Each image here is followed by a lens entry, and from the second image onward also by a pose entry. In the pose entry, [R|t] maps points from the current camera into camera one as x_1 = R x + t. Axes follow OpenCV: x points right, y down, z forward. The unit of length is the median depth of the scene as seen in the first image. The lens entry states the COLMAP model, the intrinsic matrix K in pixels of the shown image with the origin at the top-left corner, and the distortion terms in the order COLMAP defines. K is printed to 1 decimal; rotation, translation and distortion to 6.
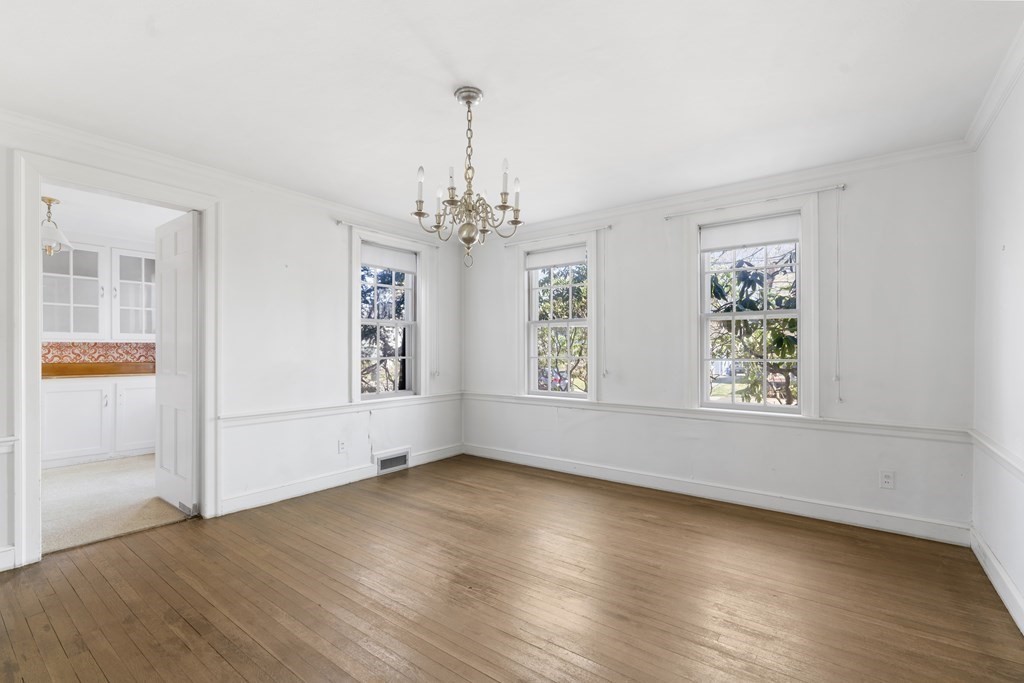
lens RADIAL K [[453.9, 0, 506.2], [0, 453.9, 348.7], [0, 0, 1]] dist [-0.001845, -0.000005]
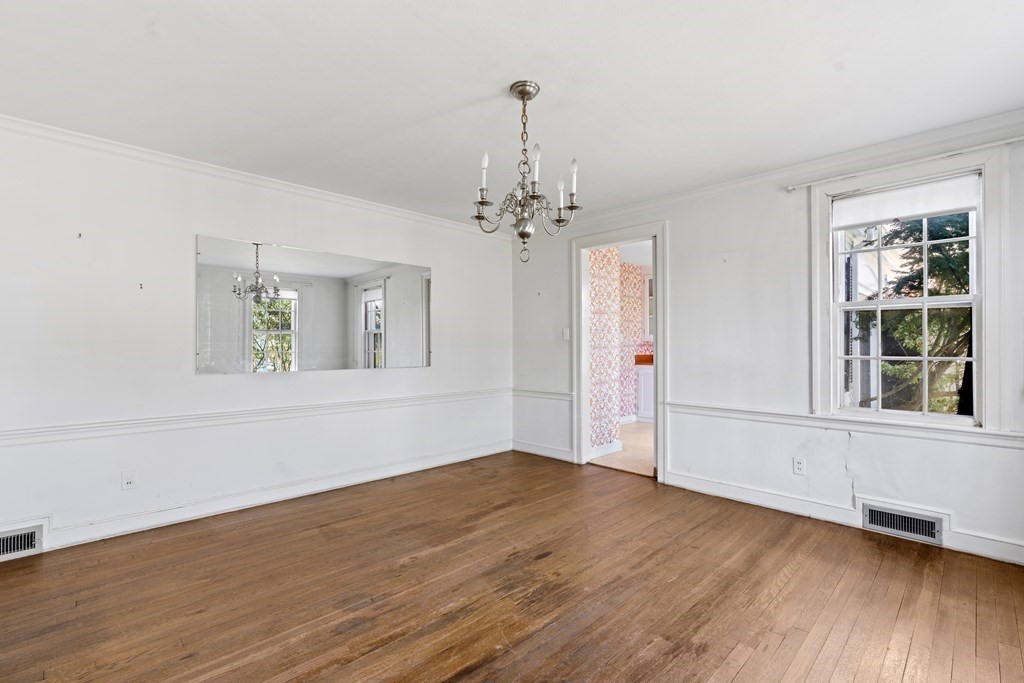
lens RADIAL K [[472.1, 0, 529.8], [0, 472.1, 347.0], [0, 0, 1]] dist [-0.002026, -0.000147]
pose [[-0.119650, -0.000933, -0.992816, 0.632481], [0.002573, 0.999996, -0.001250, 0.005092], [0.992813, -0.002704, -0.119647, 0.763718]]
